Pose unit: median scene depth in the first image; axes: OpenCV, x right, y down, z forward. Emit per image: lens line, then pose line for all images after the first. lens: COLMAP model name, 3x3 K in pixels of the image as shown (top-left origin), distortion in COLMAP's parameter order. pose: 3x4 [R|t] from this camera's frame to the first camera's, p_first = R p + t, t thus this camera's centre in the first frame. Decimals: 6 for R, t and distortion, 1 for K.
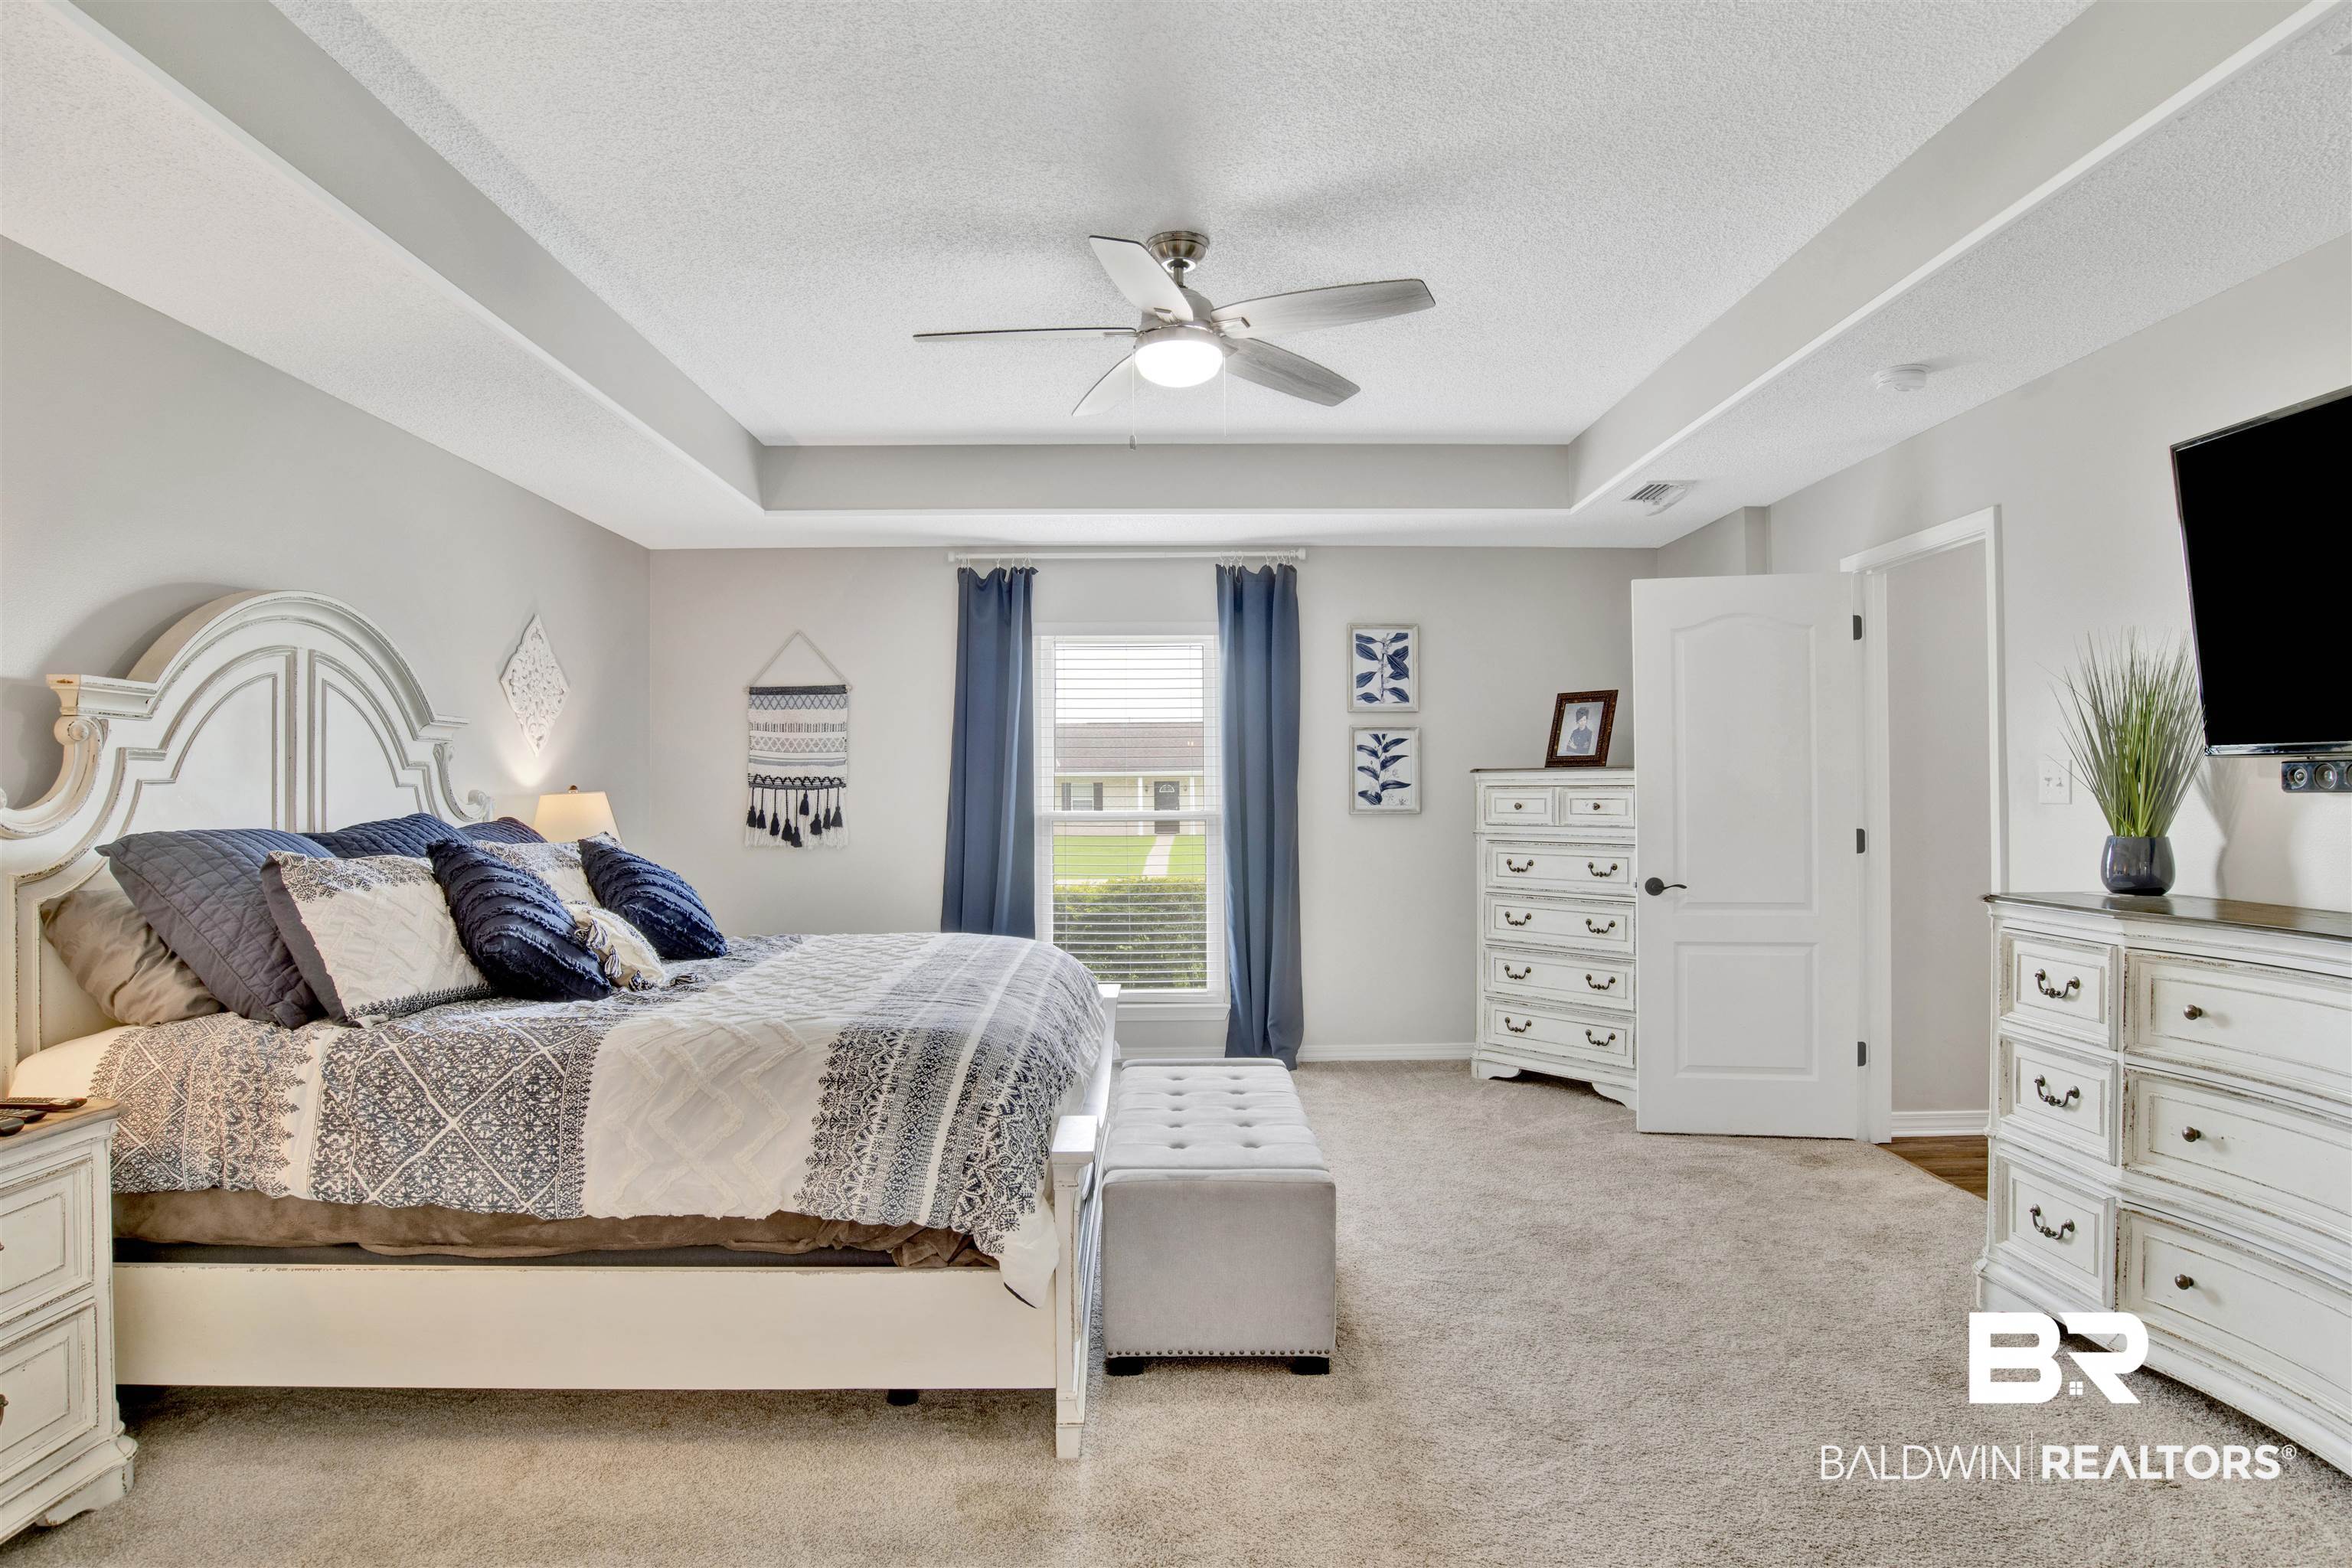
lens RADIAL K [[1324.7, 0, 1176.0], [0, 1324.7, 784.0], [0, 0, 1]] dist [-0.057585, 0.001269]
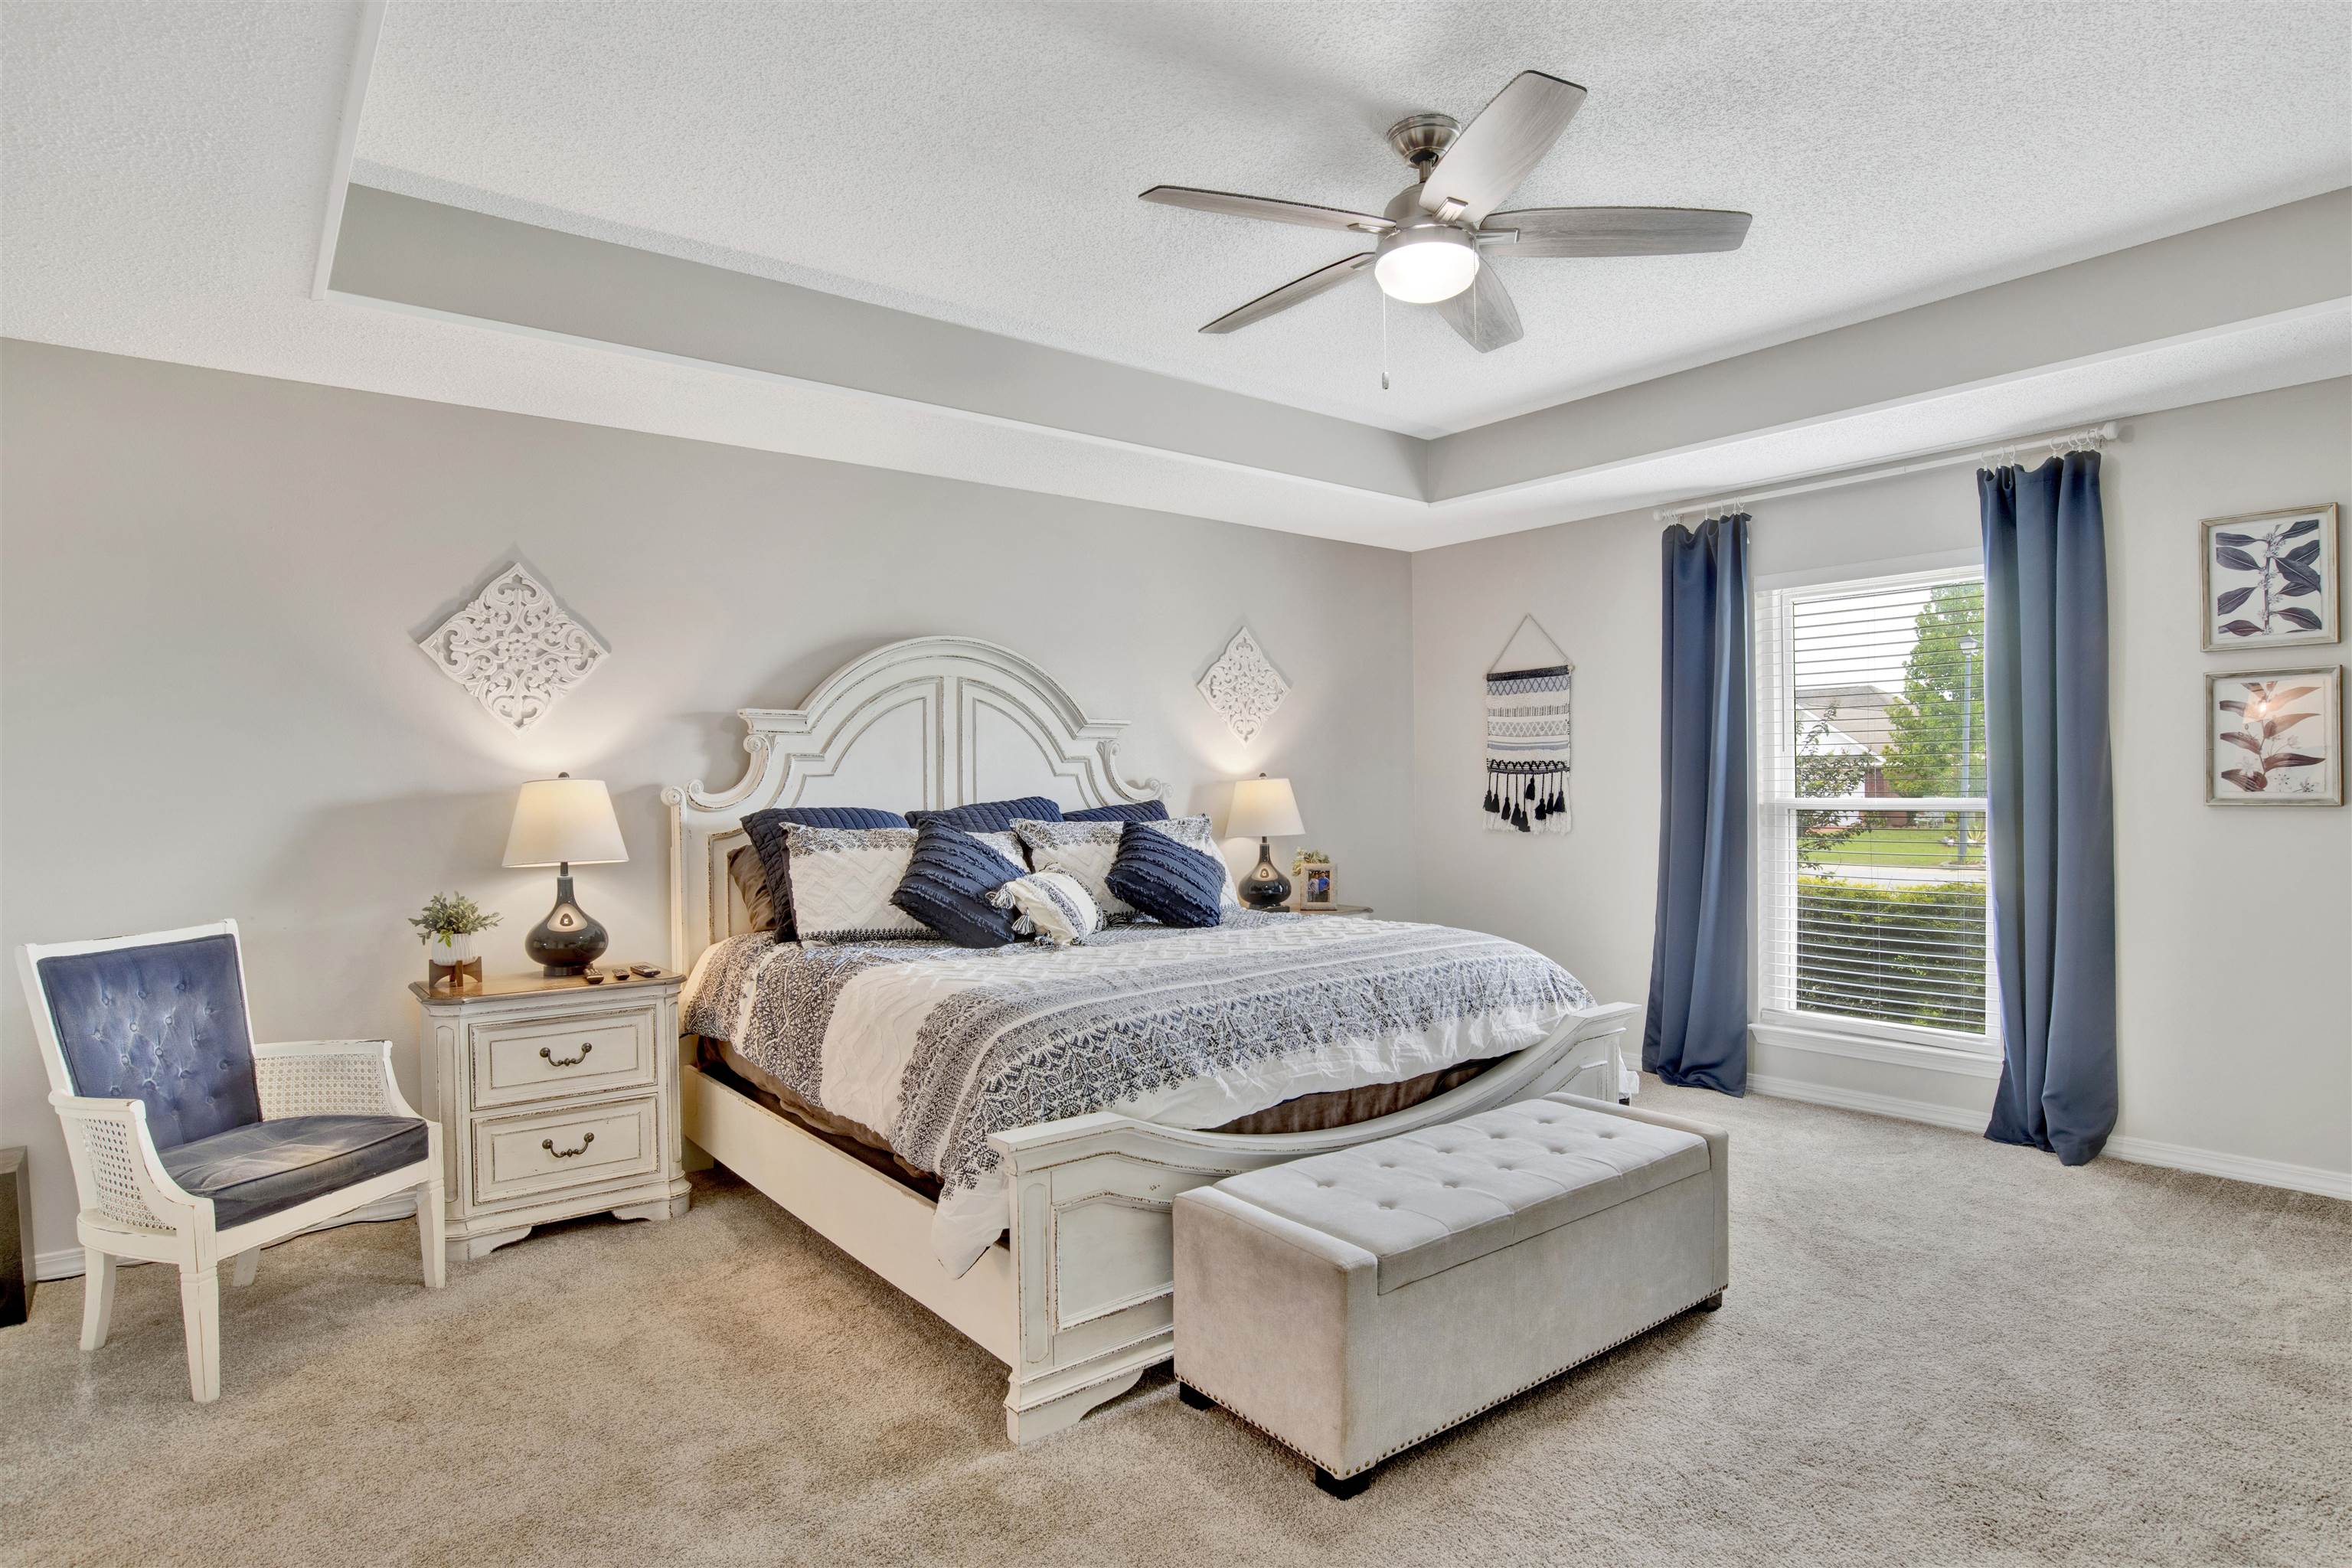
lens RADIAL K [[1264.4, 0, 1176.0], [0, 1264.4, 784.0], [0, 0, 1]] dist [-0.073105, 0.029268]
pose [[0.602594, -0.000247, -0.798048, 0.311534], [0.012225, 0.999885, 0.008921, 0.000226], [0.797954, -0.015132, 0.602528, 0.217190]]
